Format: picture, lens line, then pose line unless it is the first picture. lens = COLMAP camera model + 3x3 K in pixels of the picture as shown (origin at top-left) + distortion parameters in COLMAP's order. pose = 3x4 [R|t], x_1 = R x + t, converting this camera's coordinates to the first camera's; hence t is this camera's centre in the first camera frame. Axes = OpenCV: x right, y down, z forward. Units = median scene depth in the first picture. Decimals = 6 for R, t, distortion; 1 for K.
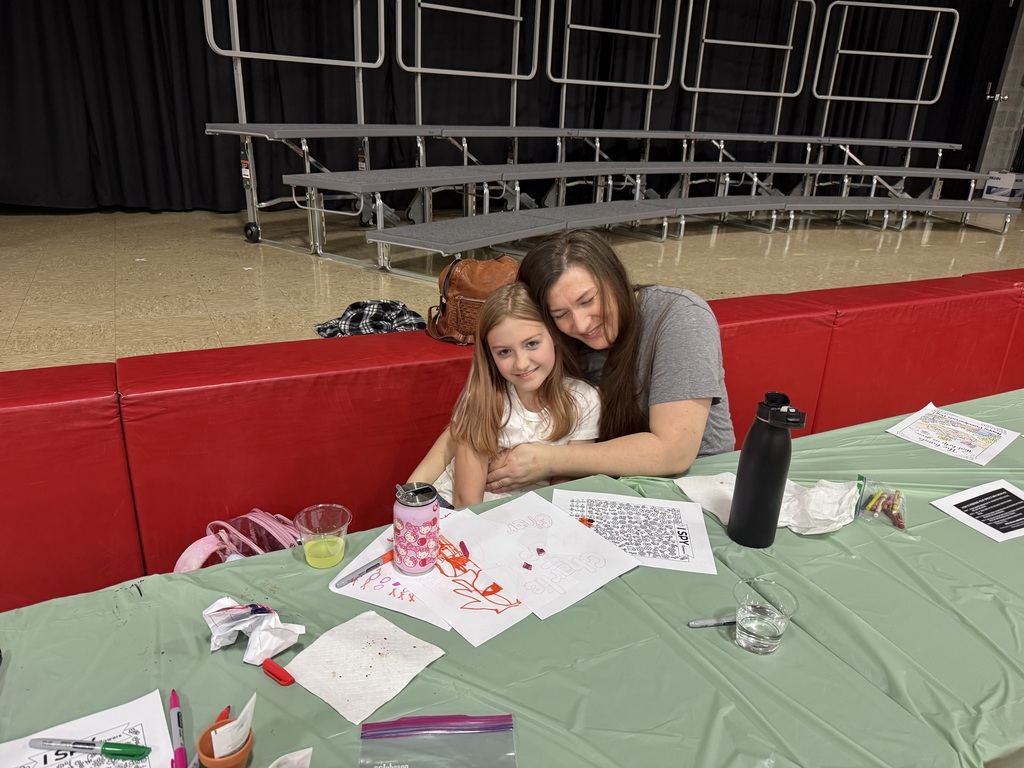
lens RADIAL K [[734.3, 0, 515.3], [0, 734.3, 384.8], [0, 0, 1]] dist [0.005041, -0.008127]
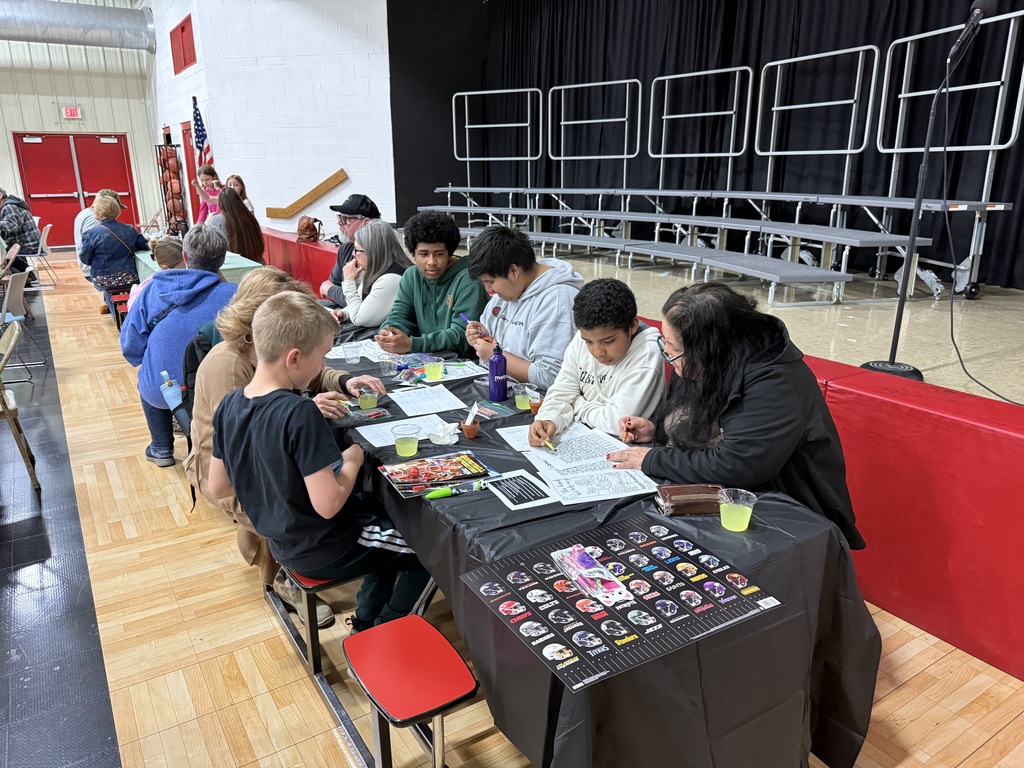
lens RADIAL K [[734.3, 0, 515.3], [0, 734.3, 384.8], [0, 0, 1]] dist [0.005041, -0.008127]
pose [[0.074666, 0.235337, -0.969042, 1.437524], [-0.355342, 0.914245, 0.194650, -0.188664], [0.931749, 0.329808, 0.151888, 0.662075]]
